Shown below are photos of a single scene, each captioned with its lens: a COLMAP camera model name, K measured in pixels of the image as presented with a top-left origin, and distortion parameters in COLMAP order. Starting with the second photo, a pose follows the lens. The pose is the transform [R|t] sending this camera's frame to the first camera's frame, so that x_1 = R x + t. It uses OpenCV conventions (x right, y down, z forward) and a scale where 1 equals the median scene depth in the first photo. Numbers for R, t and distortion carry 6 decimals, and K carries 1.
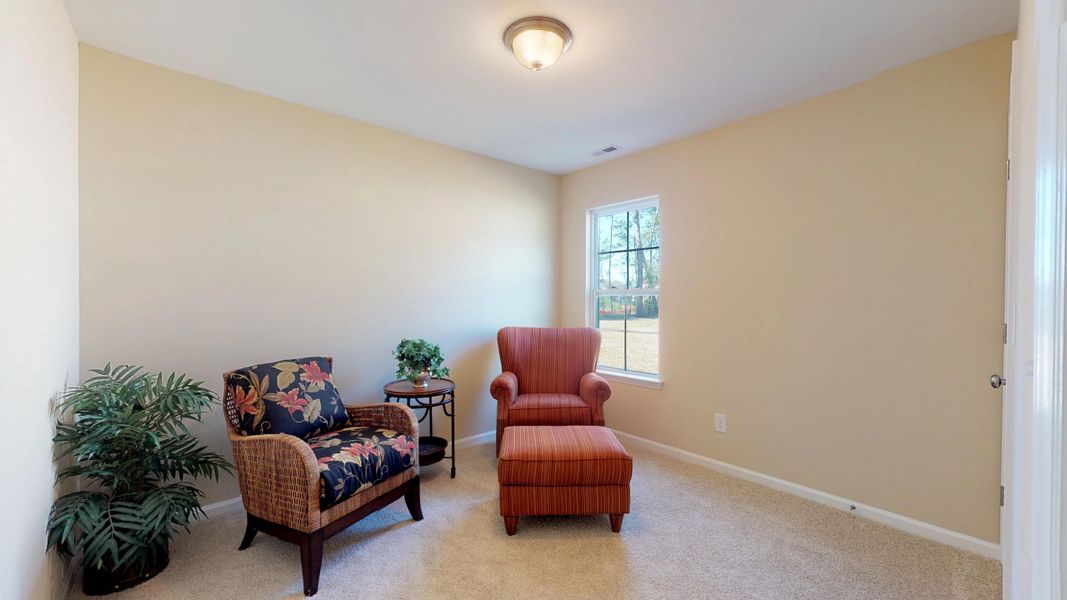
lens RADIAL K [[415.5, 0, 530.8], [0, 415.5, 300.2], [0, 0, 1]] dist [0.000960, 0.000587]
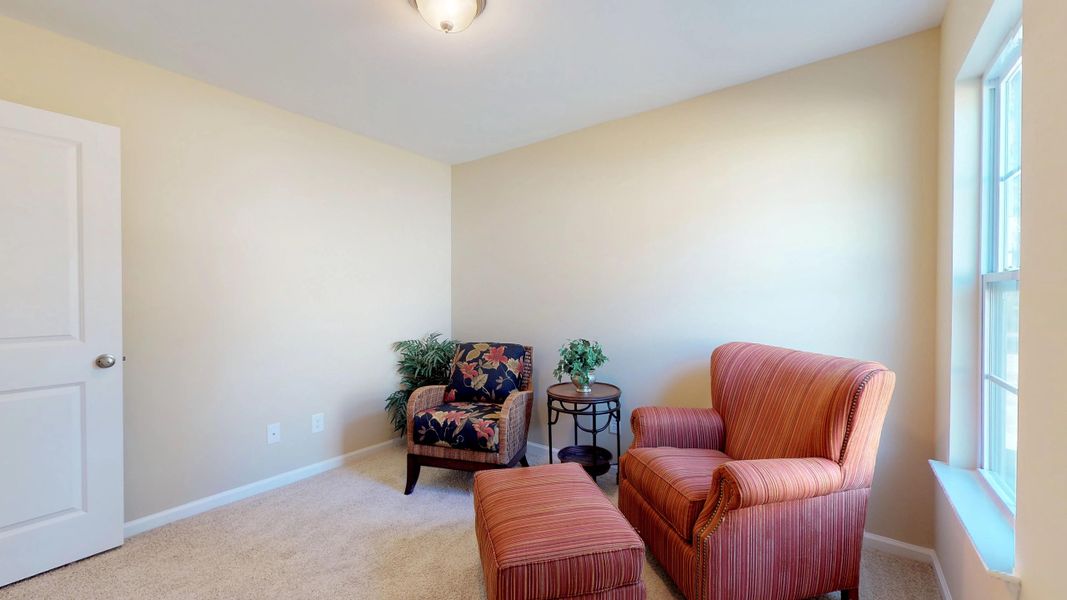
lens RADIAL K [[415.5, 0, 531.5], [0, 415.5, 297.3], [0, 0, 1]] dist [0.000960, 0.000587]
pose [[0.179865, 0.000260, -0.983691, 0.838704], [-0.002858, 0.999996, -0.000258, -0.005618], [0.983687, 0.002858, 0.179865, 0.944474]]
